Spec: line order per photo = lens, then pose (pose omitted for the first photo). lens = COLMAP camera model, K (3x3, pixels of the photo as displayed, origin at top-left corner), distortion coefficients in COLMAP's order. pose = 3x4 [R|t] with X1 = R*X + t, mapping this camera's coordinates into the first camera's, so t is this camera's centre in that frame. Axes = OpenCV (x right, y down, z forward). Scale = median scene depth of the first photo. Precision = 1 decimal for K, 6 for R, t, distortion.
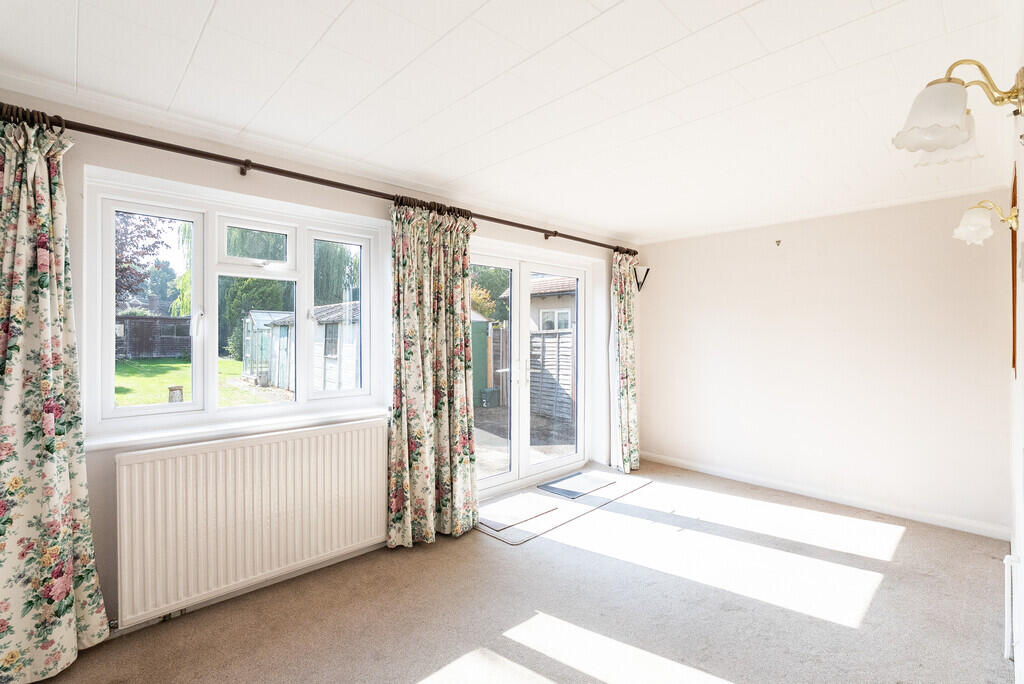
lens RADIAL K [[459.4, 0, 509.1], [0, 459.4, 339.5], [0, 0, 1]] dist [-0.003385, 0.000021]
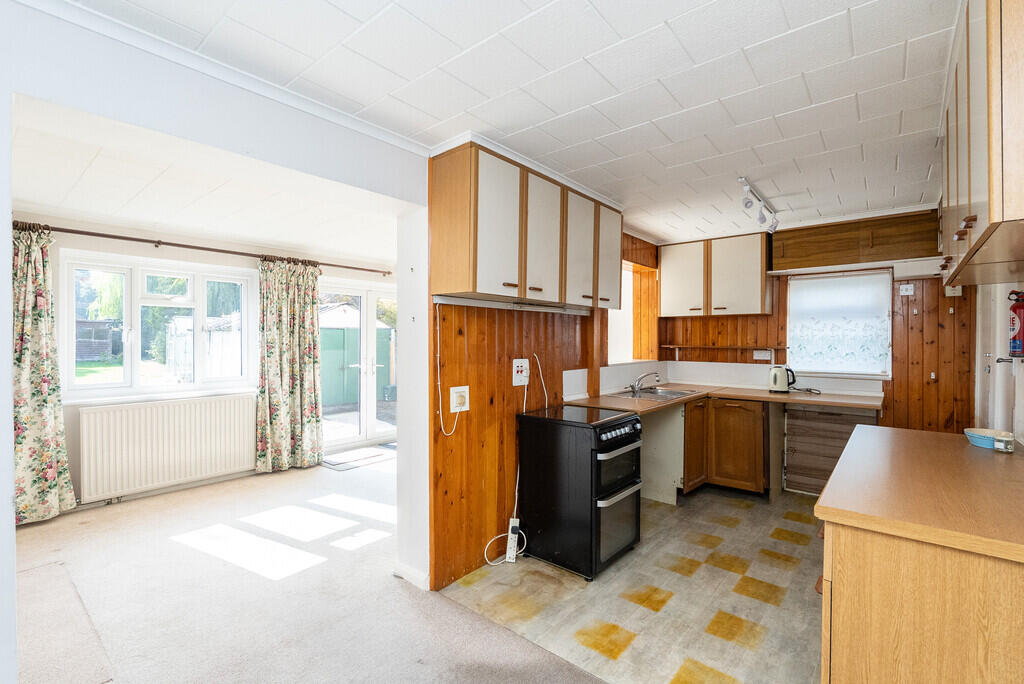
lens RADIAL K [[459.4, 0, 517.8], [0, 459.4, 345.6], [0, 0, 1]] dist [-0.003385, 0.000021]
pose [[0.992310, 0.001198, 0.123770, 0.452237], [-0.001792, 0.999987, 0.004692, -0.005182], [-0.123763, -0.004878, 0.992300, -0.716662]]
